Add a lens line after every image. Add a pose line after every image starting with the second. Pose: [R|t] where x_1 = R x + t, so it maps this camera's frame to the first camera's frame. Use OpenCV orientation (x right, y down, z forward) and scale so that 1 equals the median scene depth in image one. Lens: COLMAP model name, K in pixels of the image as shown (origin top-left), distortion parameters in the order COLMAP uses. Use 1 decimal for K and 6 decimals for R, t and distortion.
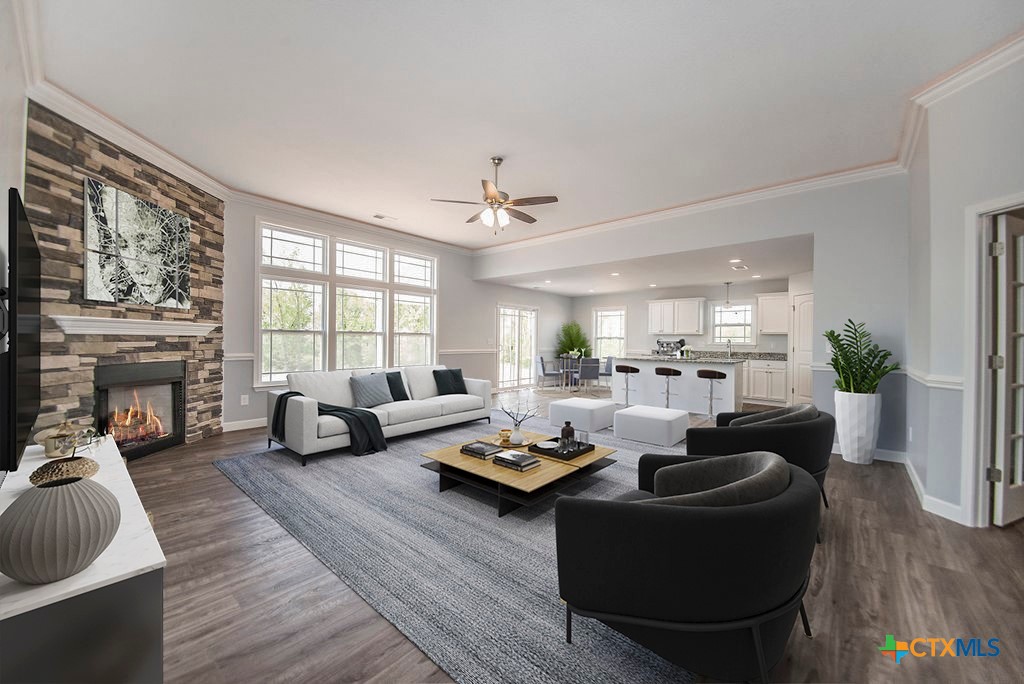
lens RADIAL K [[391.5, 0, 514.4], [0, 391.5, 340.0], [0, 0, 1]] dist [-0.000224, 0.000032]
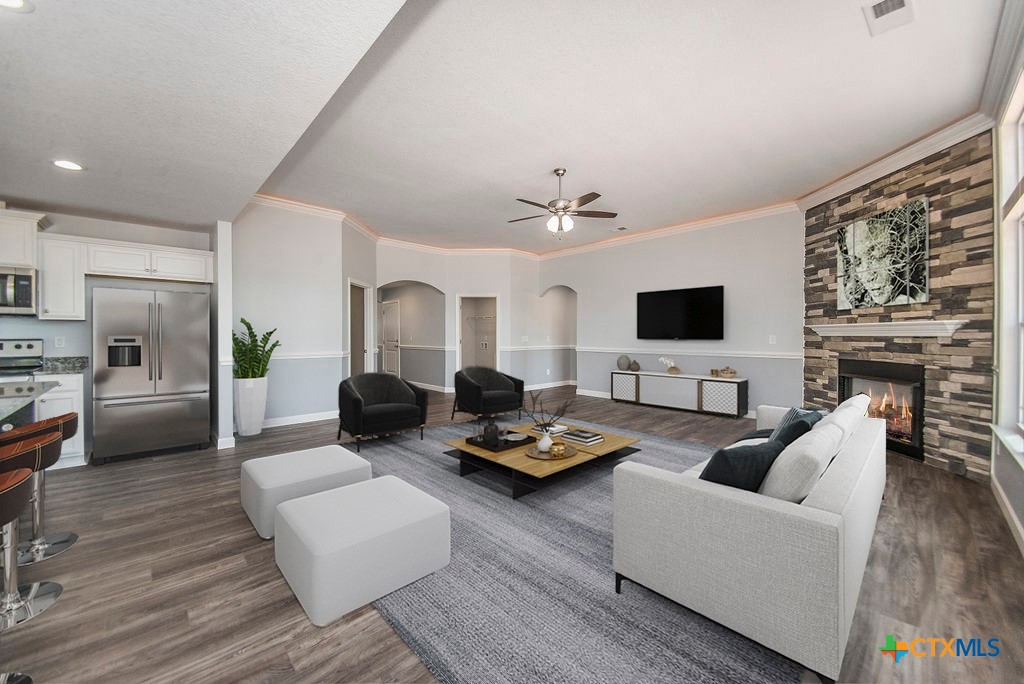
lens RADIAL K [[391.5, 0, 513.4], [0, 391.5, 340.0], [0, 0, 1]] dist [-0.000224, 0.000032]
pose [[-0.995150, -0.011156, 0.097739, -0.028590], [-0.010050, 0.999880, 0.011797, -0.003930], [-0.097859, 0.010757, -0.995142, 1.887607]]
